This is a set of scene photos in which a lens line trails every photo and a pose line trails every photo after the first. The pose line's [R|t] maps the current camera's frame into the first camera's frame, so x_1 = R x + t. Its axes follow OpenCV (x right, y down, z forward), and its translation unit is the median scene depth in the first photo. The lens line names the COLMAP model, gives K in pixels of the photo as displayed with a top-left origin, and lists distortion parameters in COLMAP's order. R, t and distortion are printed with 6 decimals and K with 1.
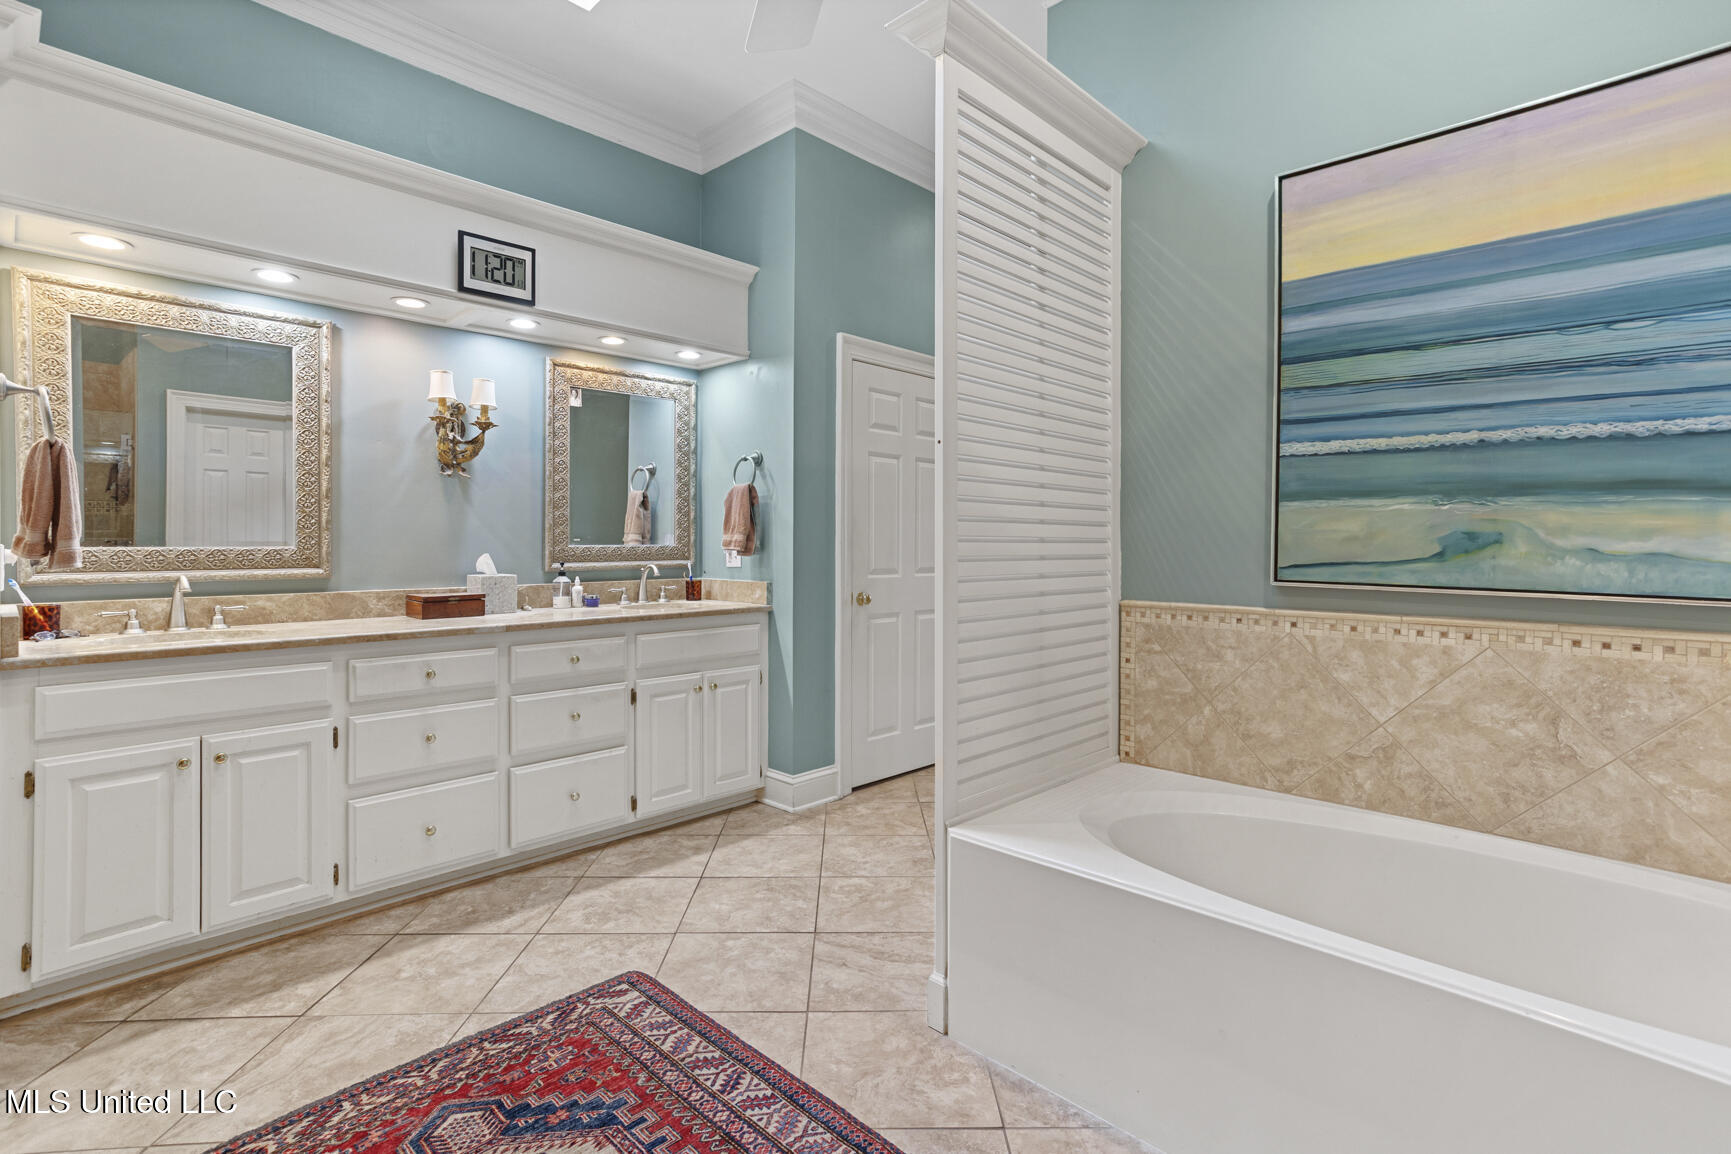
lens RADIAL K [[827.9, 0, 860.9], [0, 827.9, 545.0], [0, 0, 1]] dist [-0.000225, 0.002164]
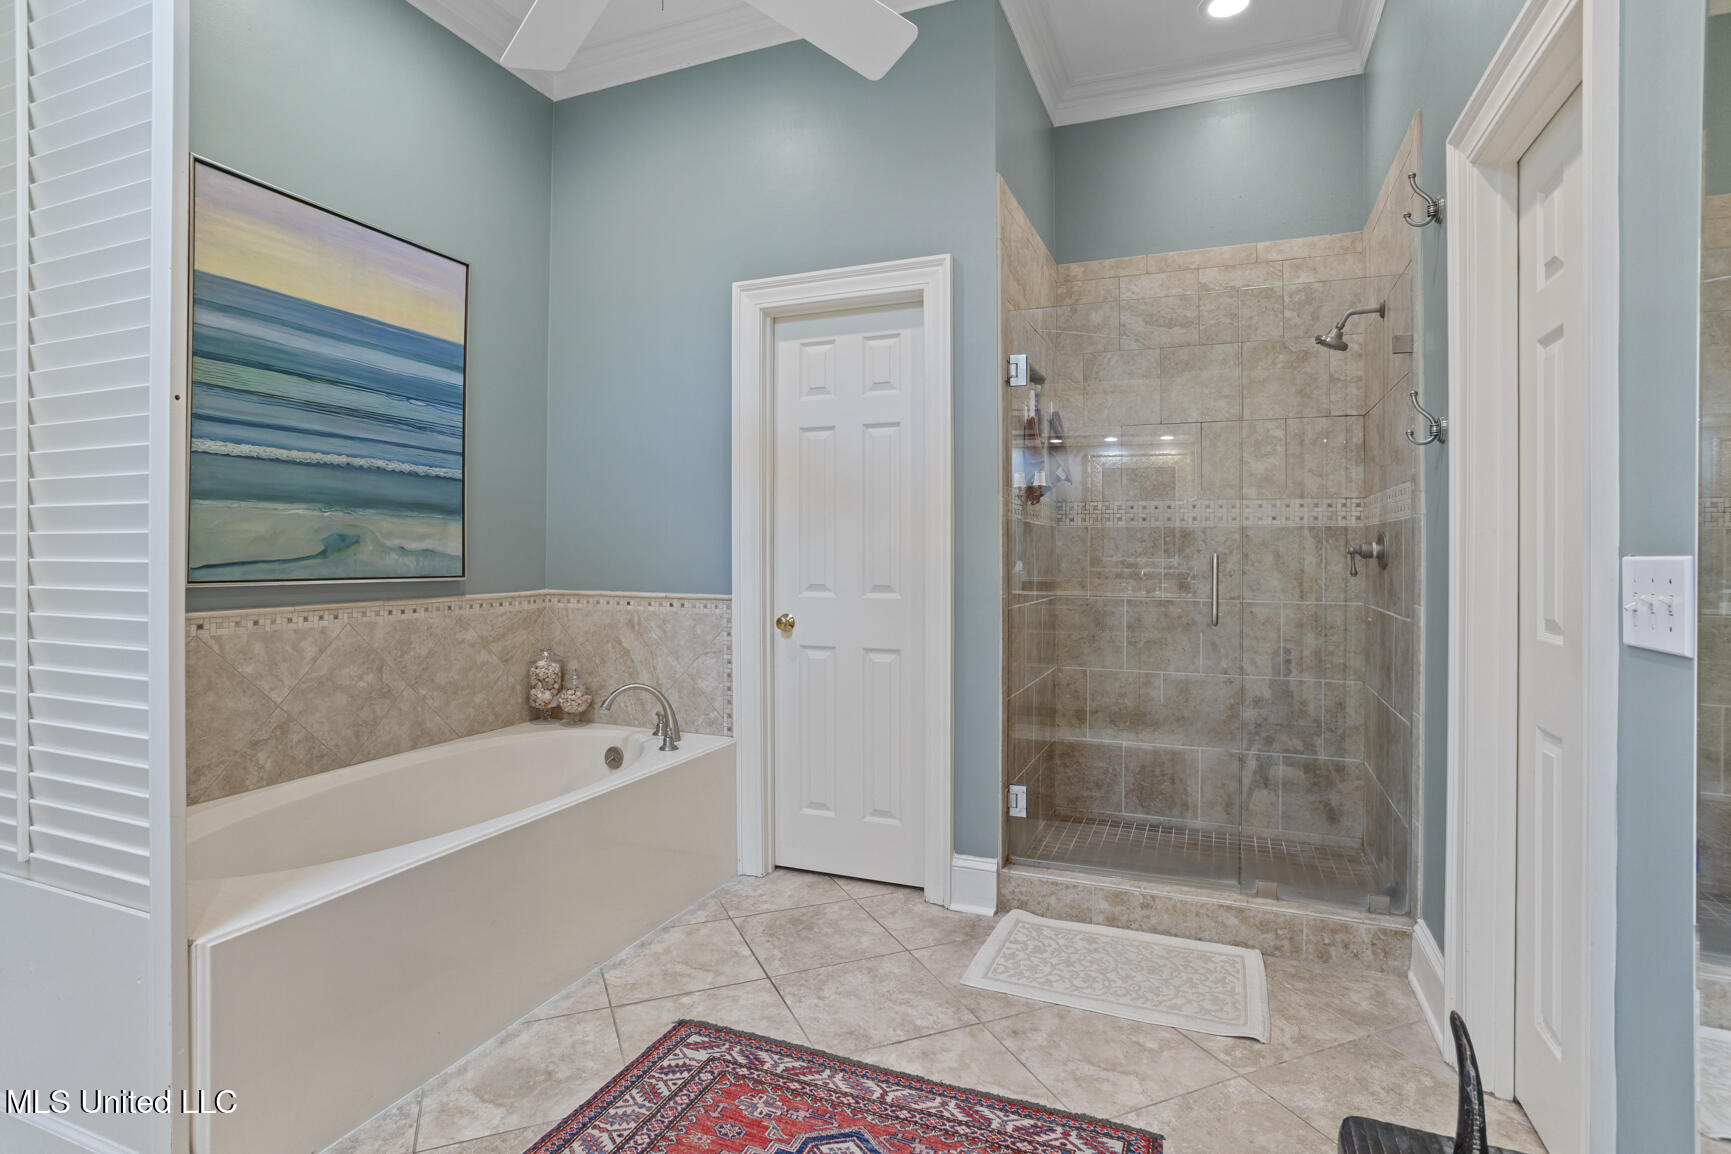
lens RADIAL K [[827.9, 0, 874.1], [0, 827.9, 559.6], [0, 0, 1]] dist [-0.000225, 0.002164]
pose [[-0.365337, -0.013240, 0.930781, -0.710984], [0.005462, 0.999851, 0.016367, 0.006412], [-0.930859, 0.011063, -0.365210, 0.664357]]
